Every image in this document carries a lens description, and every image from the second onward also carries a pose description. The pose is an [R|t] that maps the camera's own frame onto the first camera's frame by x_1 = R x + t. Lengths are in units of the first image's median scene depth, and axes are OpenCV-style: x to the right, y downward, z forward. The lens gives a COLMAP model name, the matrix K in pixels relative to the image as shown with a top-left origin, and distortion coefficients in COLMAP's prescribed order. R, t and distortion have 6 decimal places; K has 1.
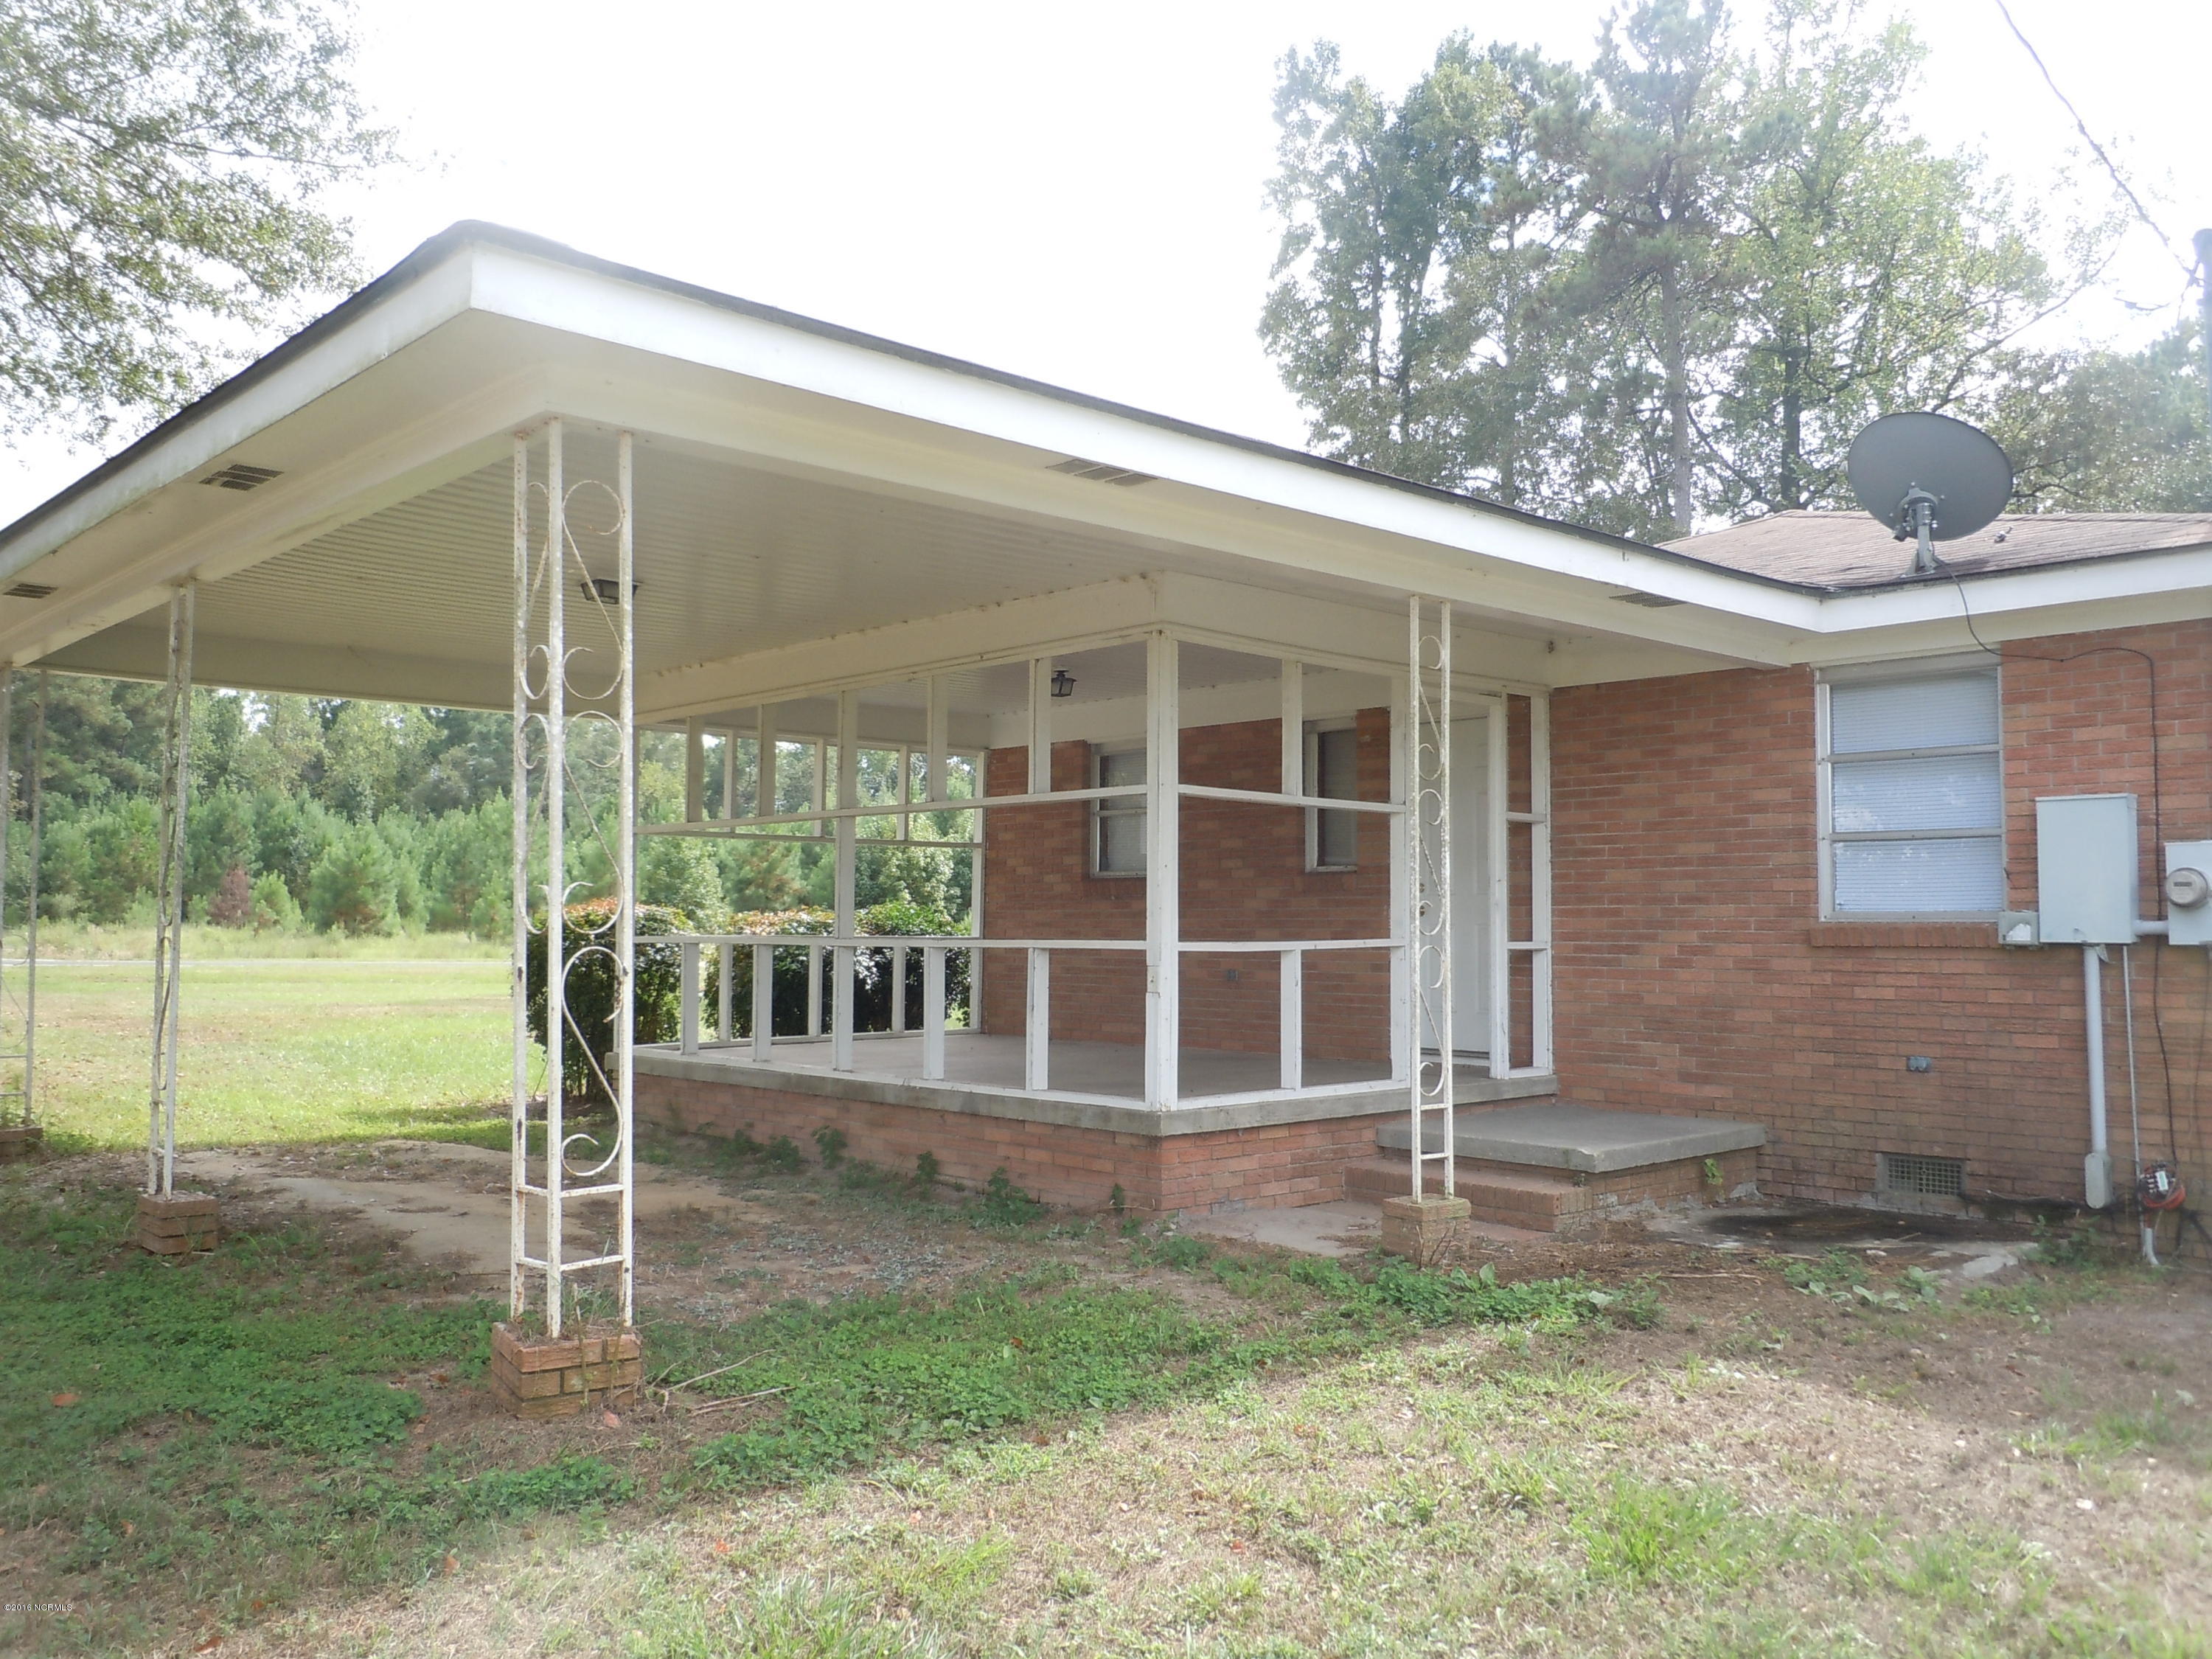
lens RADIAL K [[1829.6, 0, 1105.0], [0, 1829.6, 824.8], [0, 0, 1]] dist [0.009506, -0.052175]
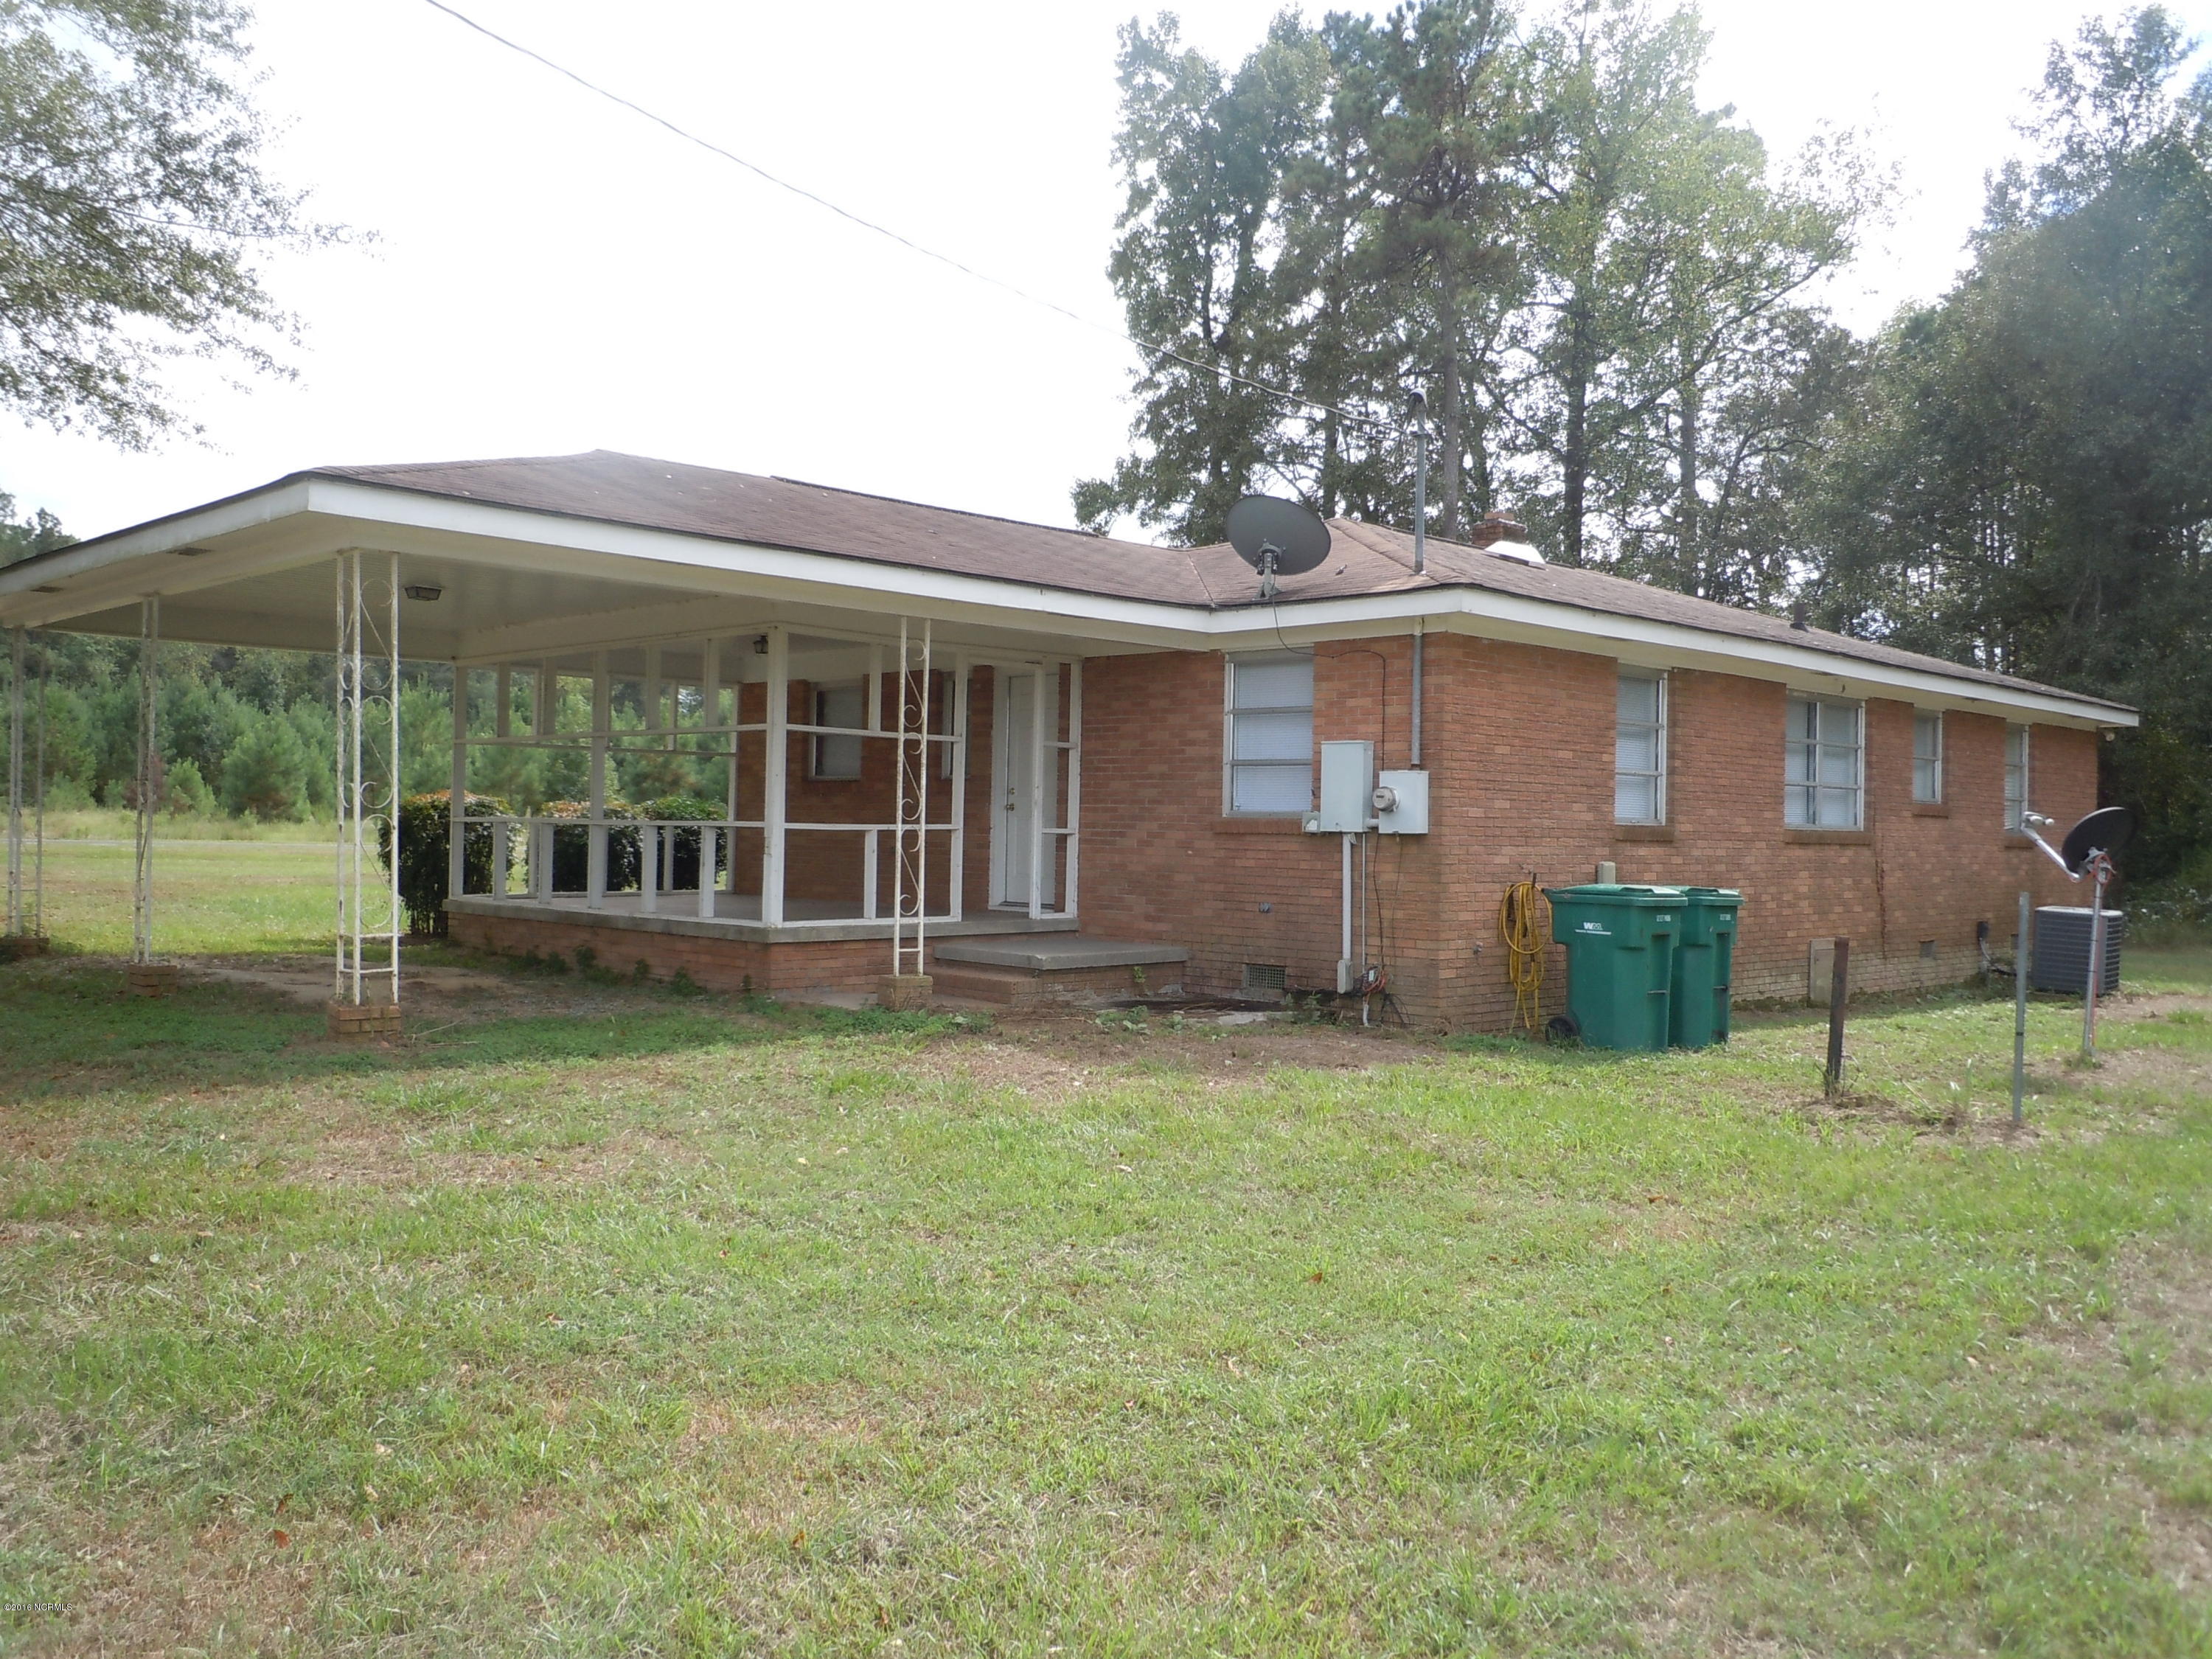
lens RADIAL K [[1829.6, 0, 1106.0], [0, 1829.6, 827.2], [0, 0, 1]] dist [0.009506, -0.052175]
pose [[0.999056, 0.014572, 0.040922, 0.173807], [-0.016863, 0.998277, 0.056202, -0.018167], [-0.040032, -0.056839, 0.997580, -0.410881]]
